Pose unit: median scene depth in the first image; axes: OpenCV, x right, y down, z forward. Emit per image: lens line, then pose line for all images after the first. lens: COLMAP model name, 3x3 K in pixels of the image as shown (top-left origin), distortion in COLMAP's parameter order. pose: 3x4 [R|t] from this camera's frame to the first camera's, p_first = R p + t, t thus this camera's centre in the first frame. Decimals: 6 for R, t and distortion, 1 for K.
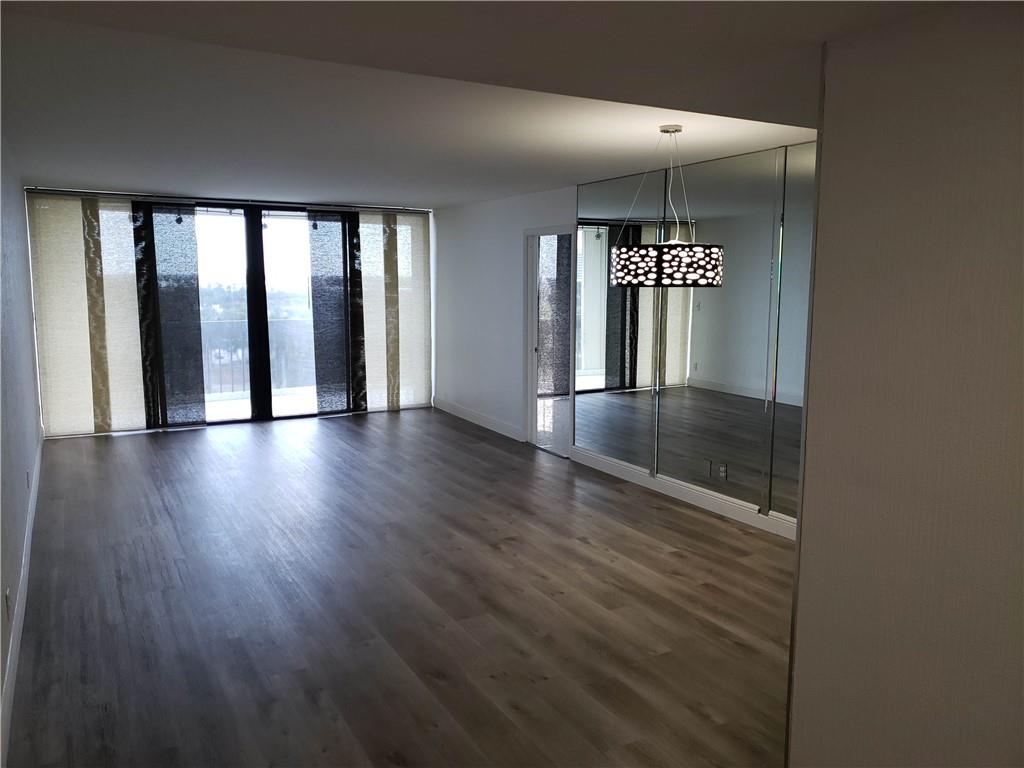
lens RADIAL K [[794.7, 0, 512.0], [0, 794.7, 384.0], [0, 0, 1]] dist [0.044423, 0.000053]
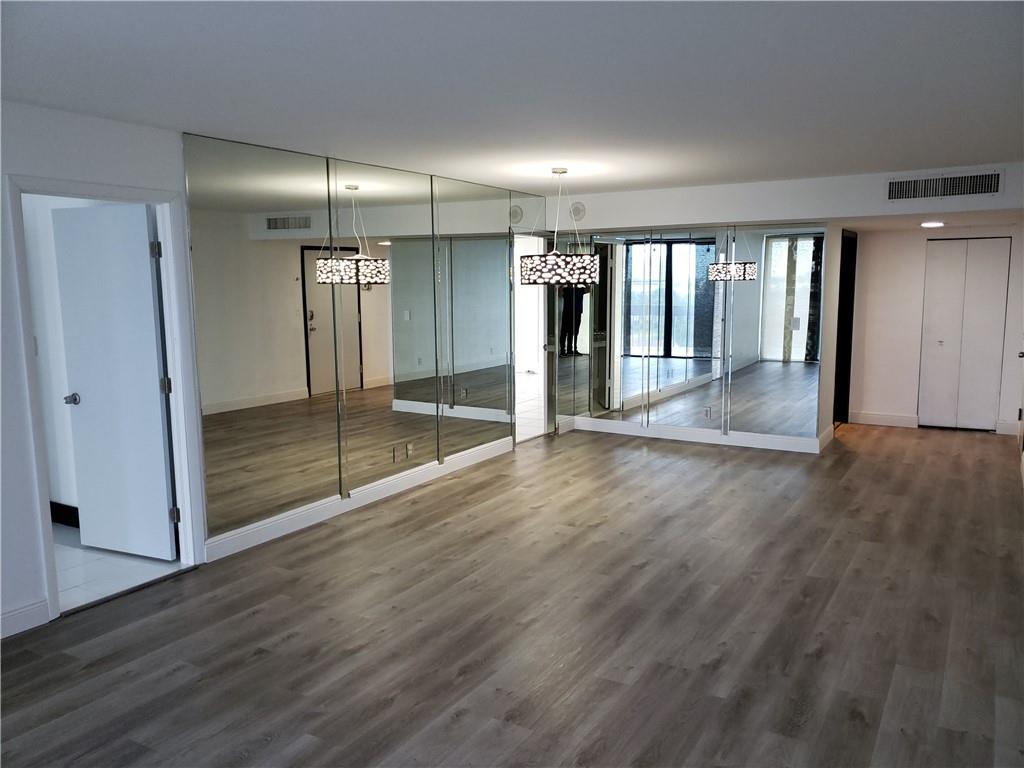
lens RADIAL K [[794.7, 0, 512.0], [0, 794.7, 384.0], [0, 0, 1]] dist [0.044423, 0.000053]
pose [[-0.487725, -0.119680, 0.864755, -0.959776], [0.130594, 0.969410, 0.207819, -0.244774], [-0.863174, 0.214290, -0.457176, 1.687758]]
